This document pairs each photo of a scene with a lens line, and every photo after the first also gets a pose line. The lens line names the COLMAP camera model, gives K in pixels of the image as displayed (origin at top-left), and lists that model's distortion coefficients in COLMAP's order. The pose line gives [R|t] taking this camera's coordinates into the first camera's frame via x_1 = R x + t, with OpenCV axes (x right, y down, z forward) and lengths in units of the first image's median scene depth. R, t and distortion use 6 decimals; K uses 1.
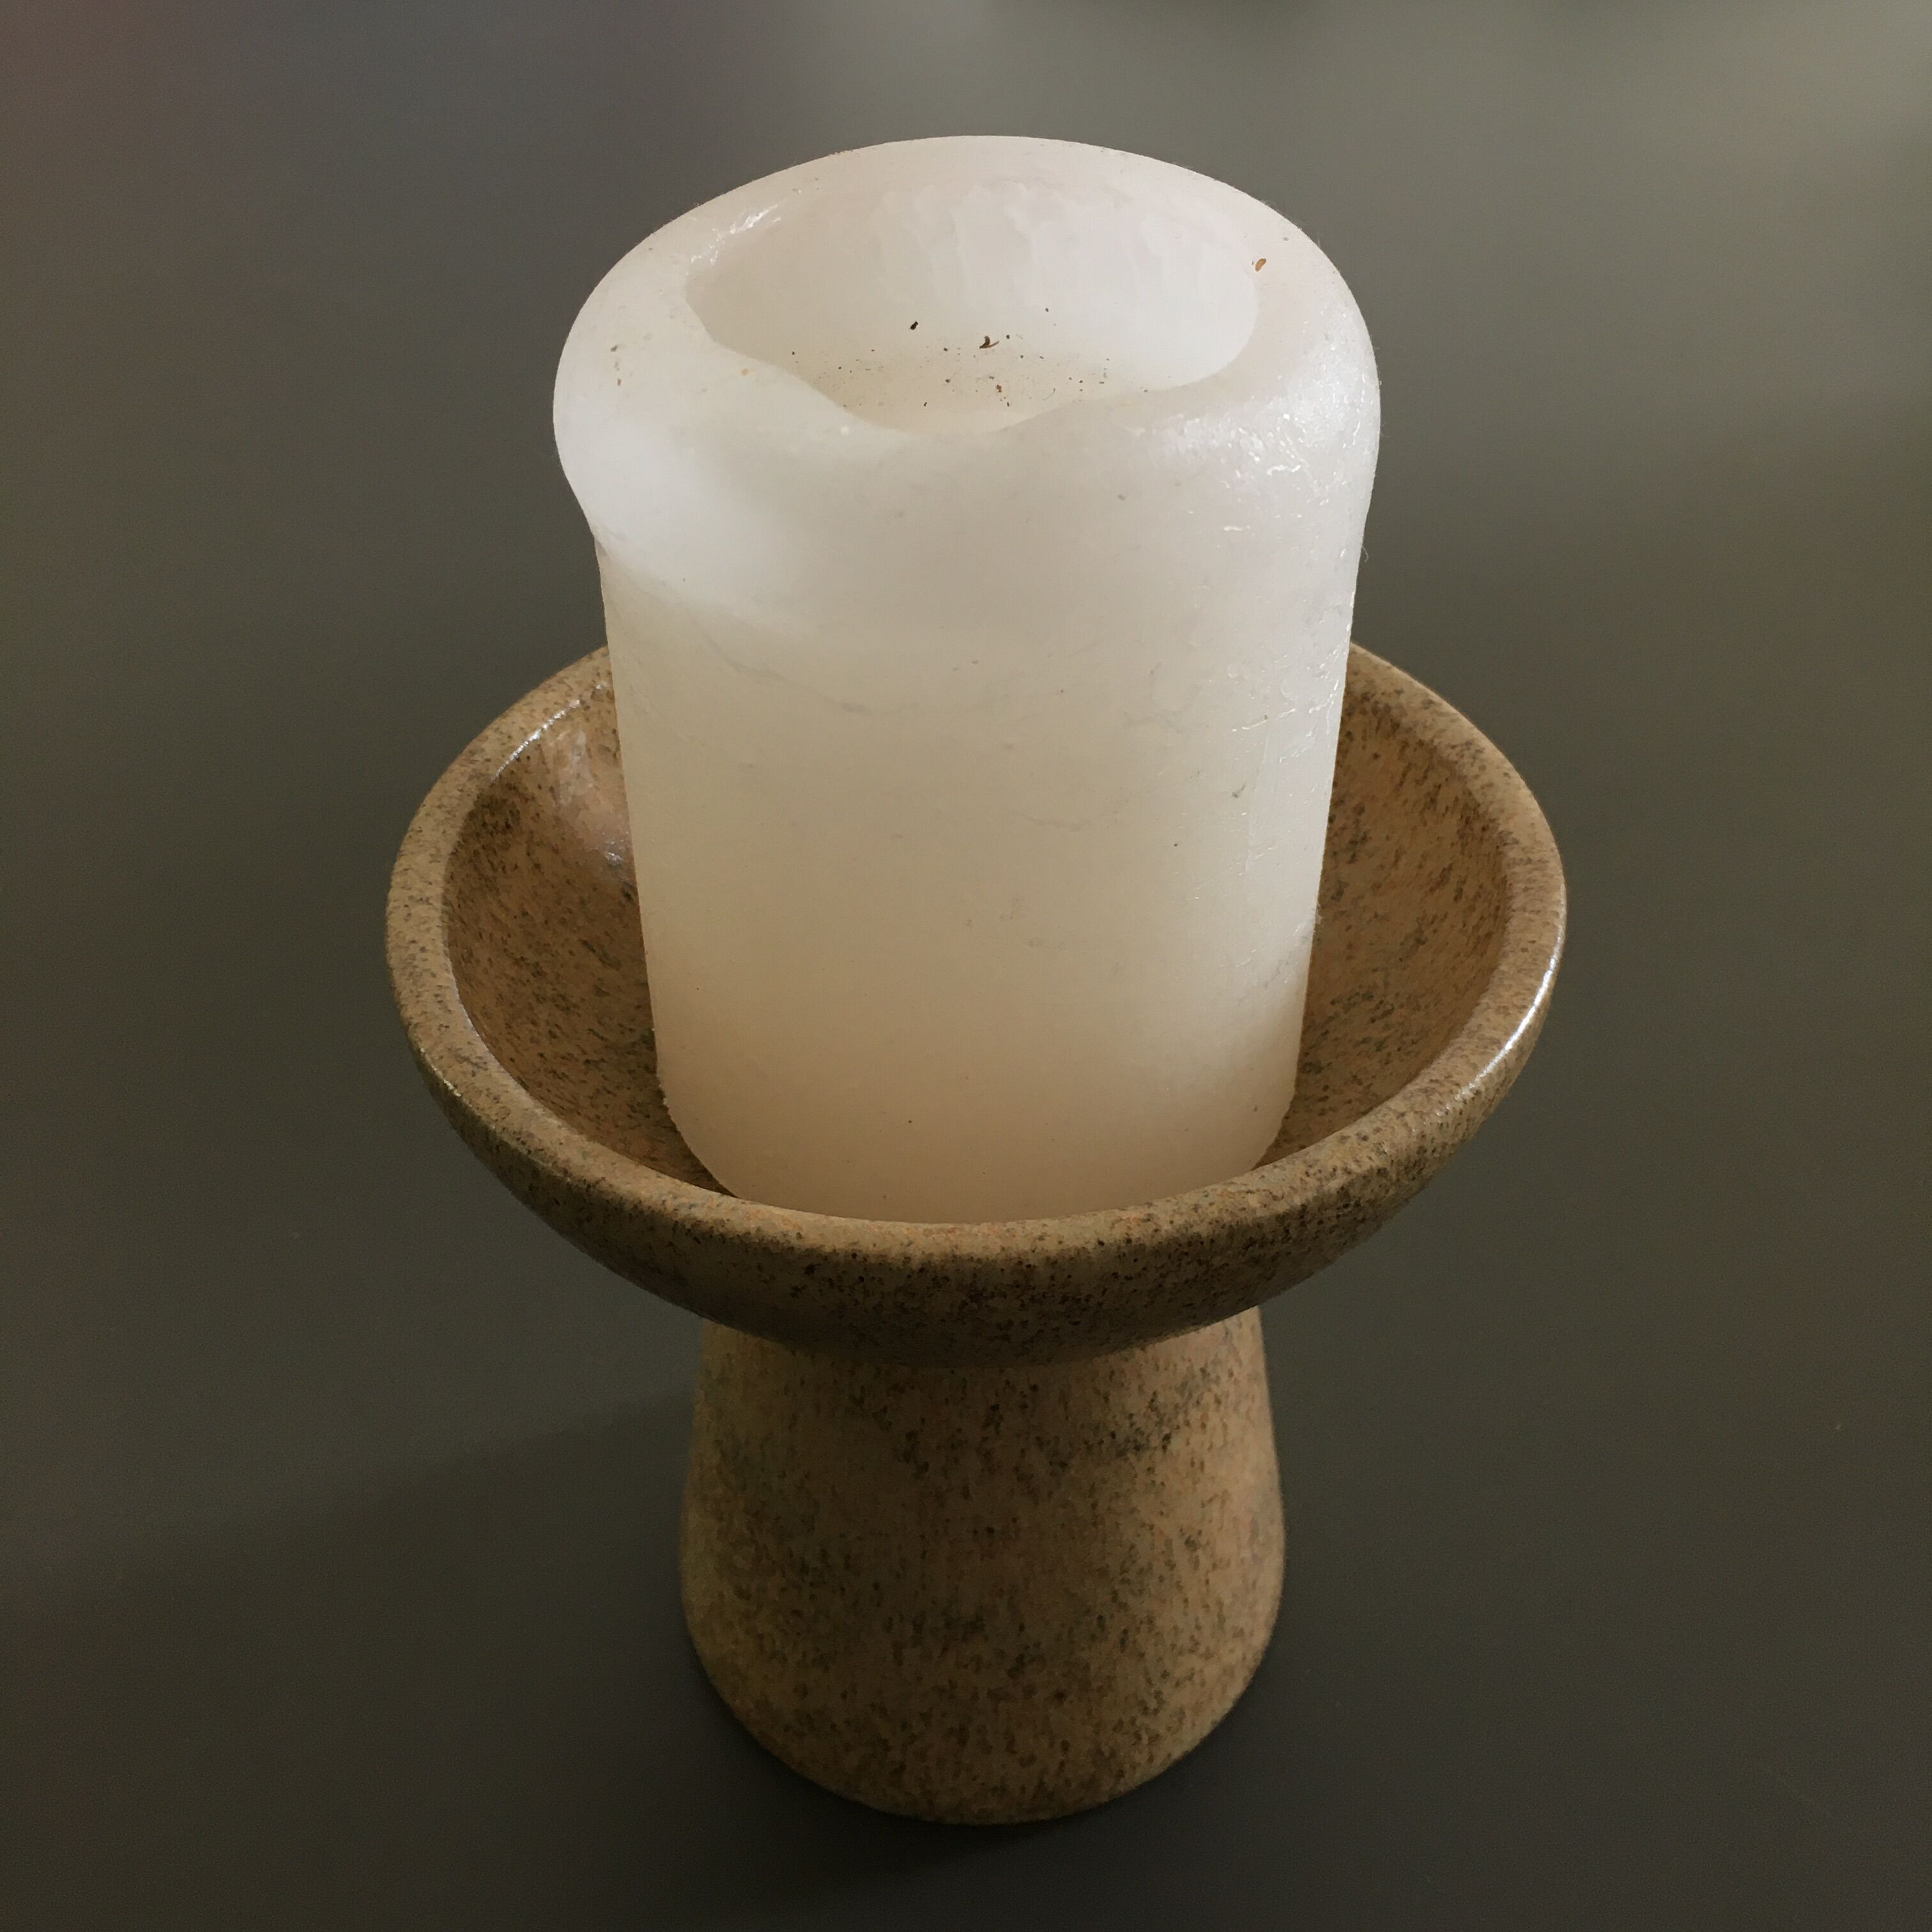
lens RADIAL K [[2247.7, 0, 966.0], [0, 2247.7, 966.0], [0, 0, 1]] dist [0.026498, 0.044299]
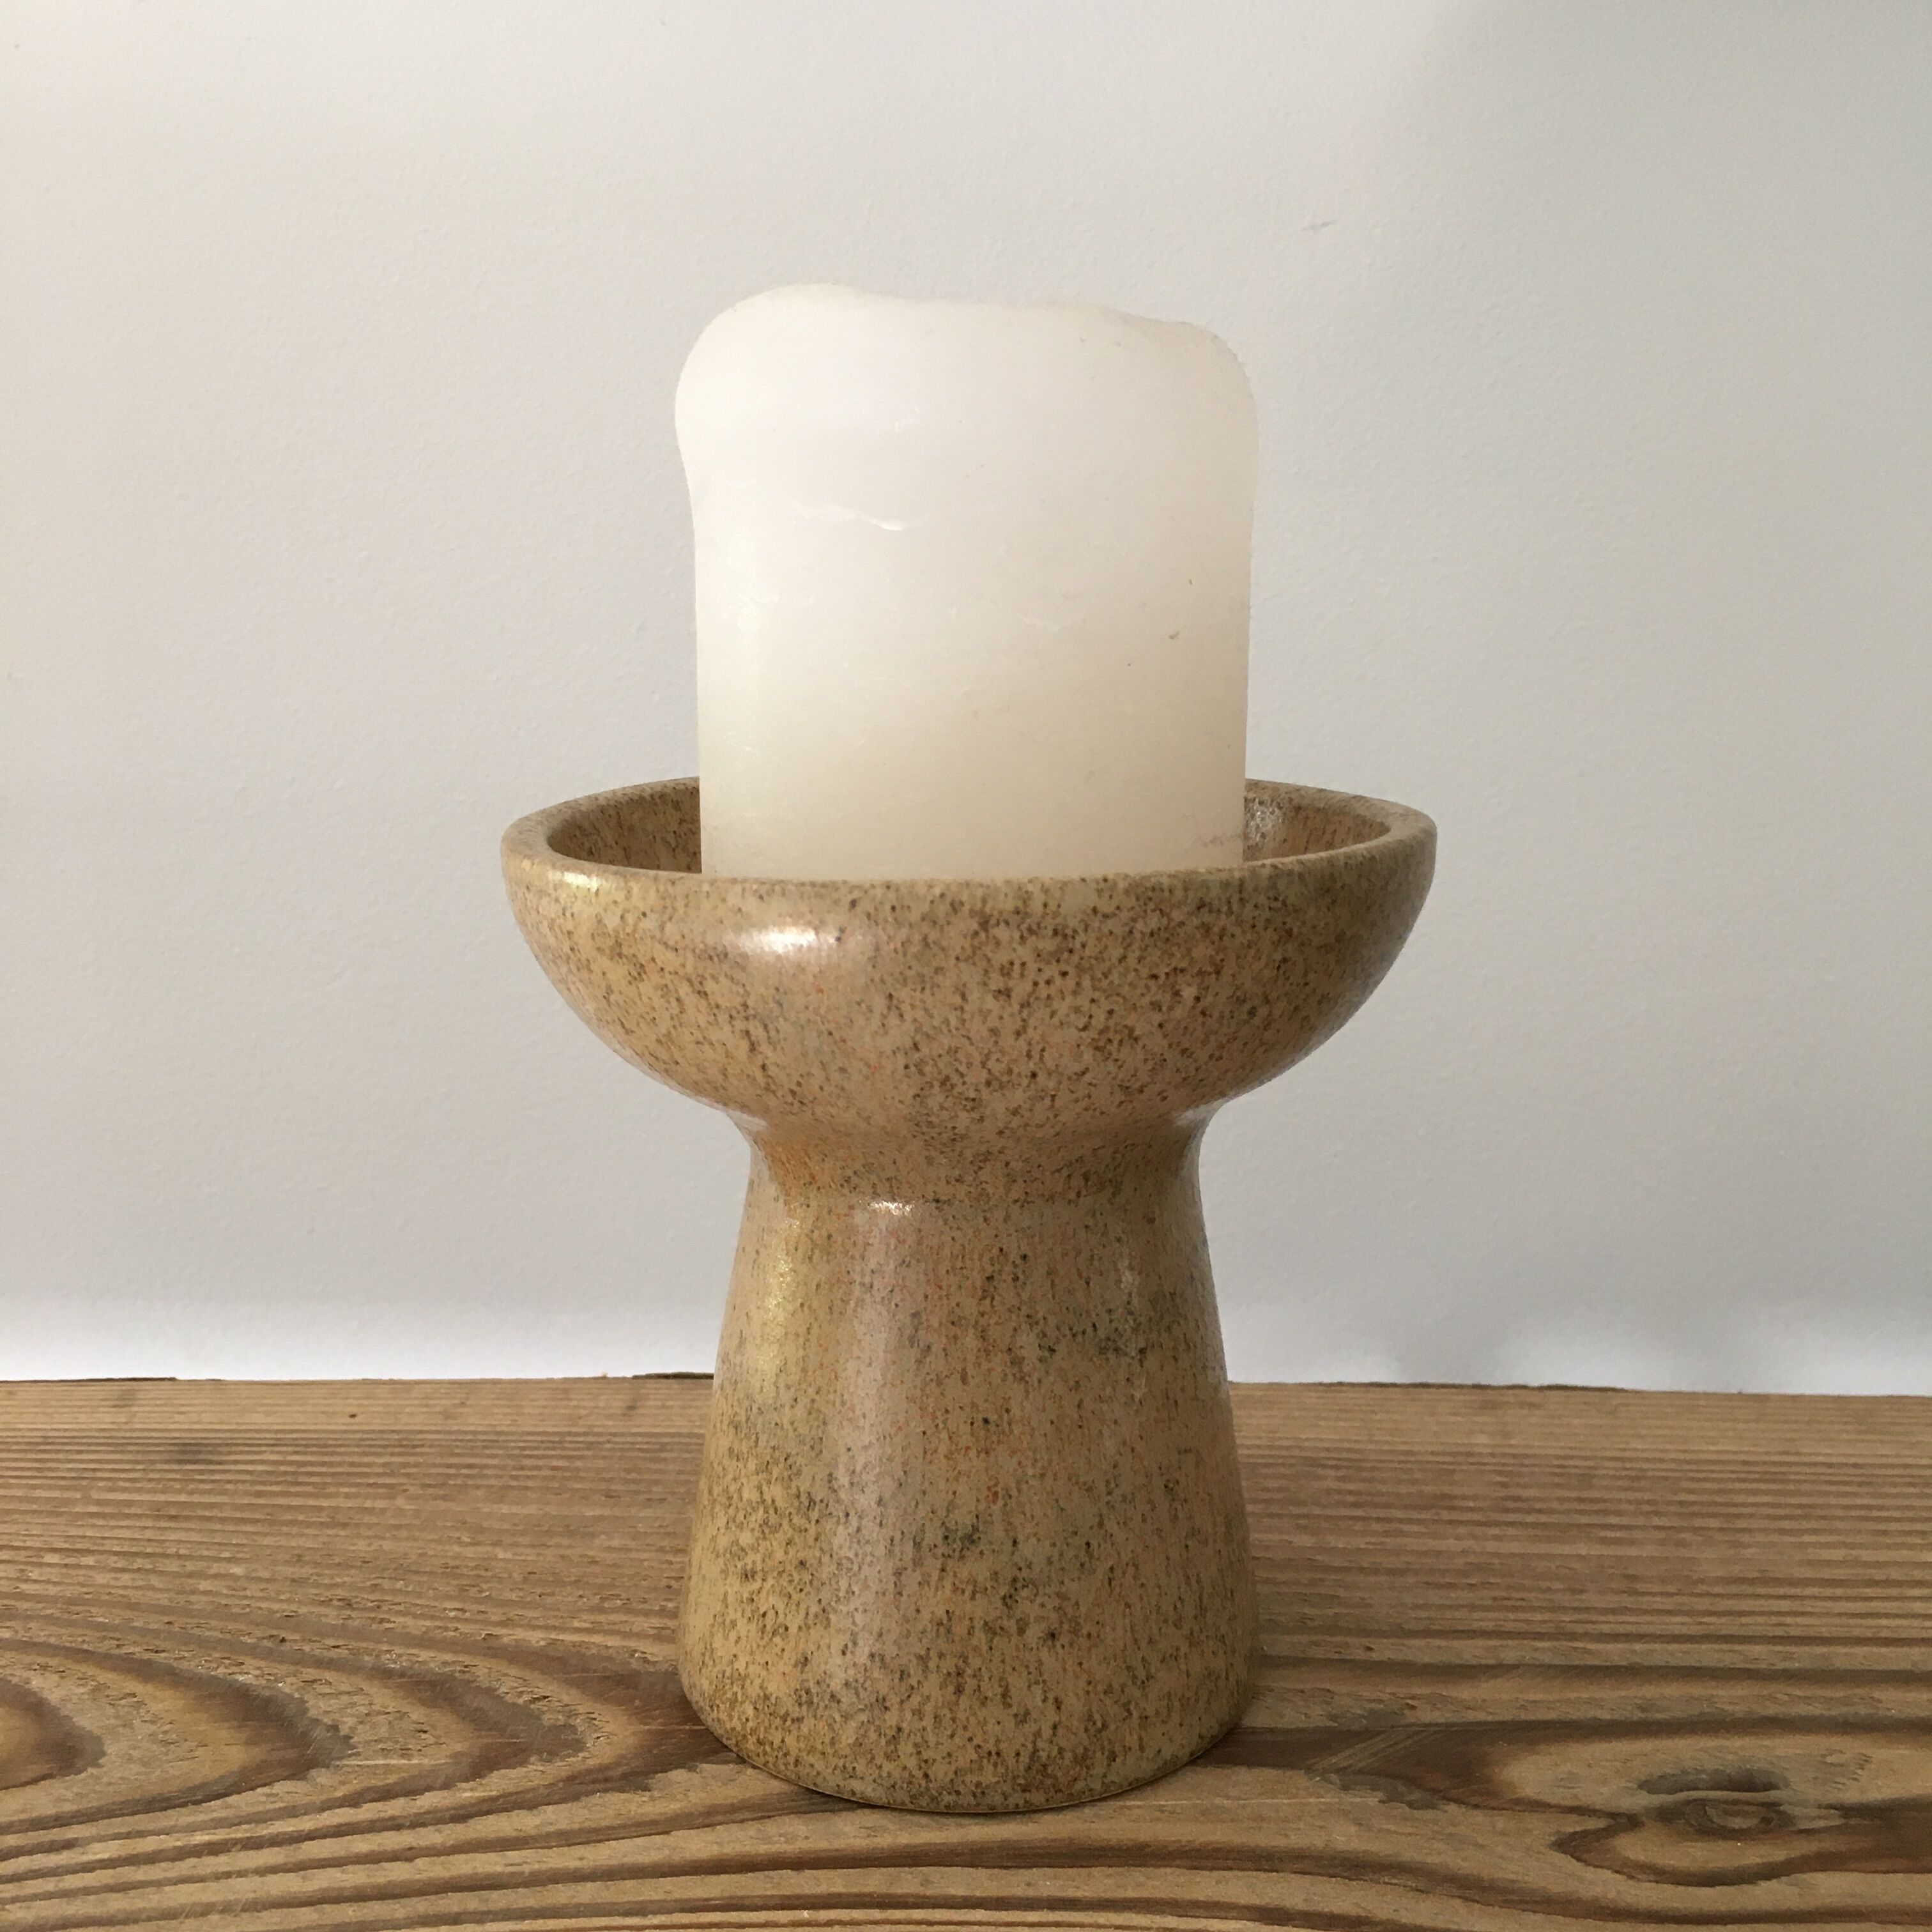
lens RADIAL K [[2247.7, 0, 966.0], [0, 2247.7, 966.0], [0, 0, 1]] dist [0.026498, 0.044299]
pose [[0.999617, 0.006550, 0.026878, -0.029812], [0.006929, 0.881308, -0.472491, 0.572707], [-0.026783, 0.472496, 0.880926, -0.068975]]
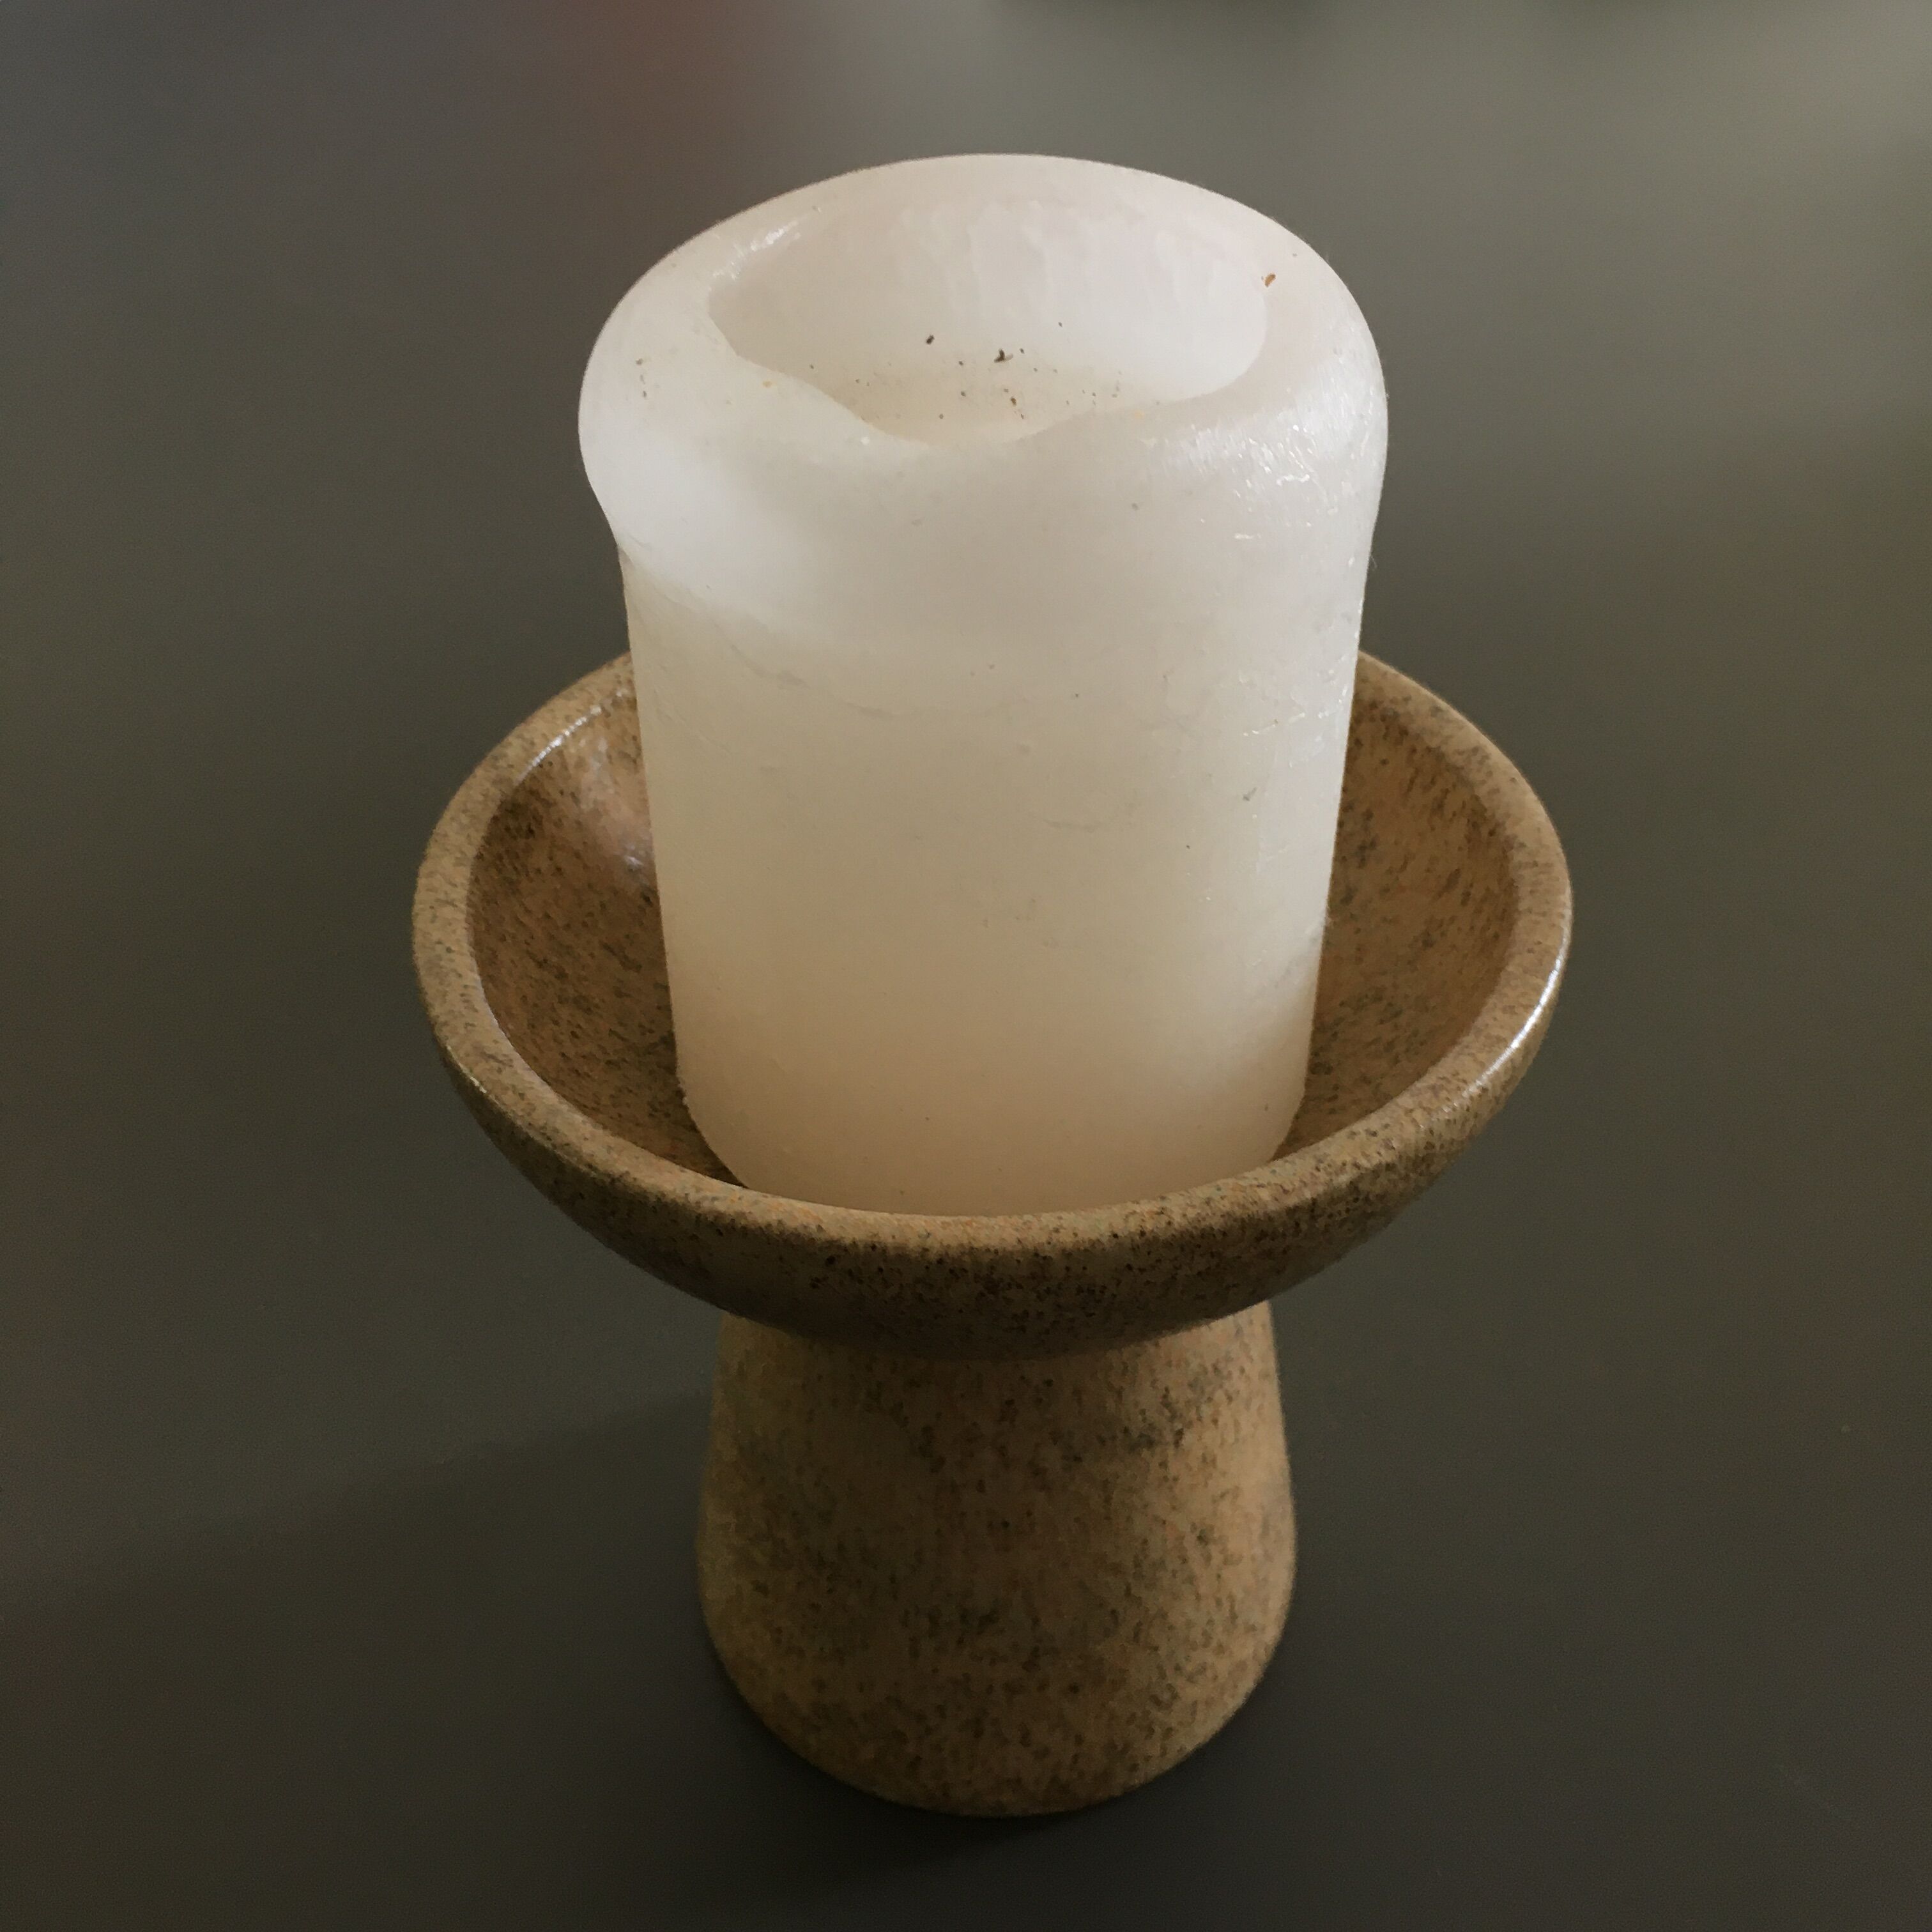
lens RADIAL K [[2247.7, 0, 966.0], [0, 2247.7, 966.0], [0, 0, 1]] dist [0.026498, 0.044299]
pose [[0.999992, -0.000258, -0.004087, -0.002623], [0.000230, 0.999977, -0.006806, 0.005958], [0.004088, 0.006805, 0.999968, -0.016332]]
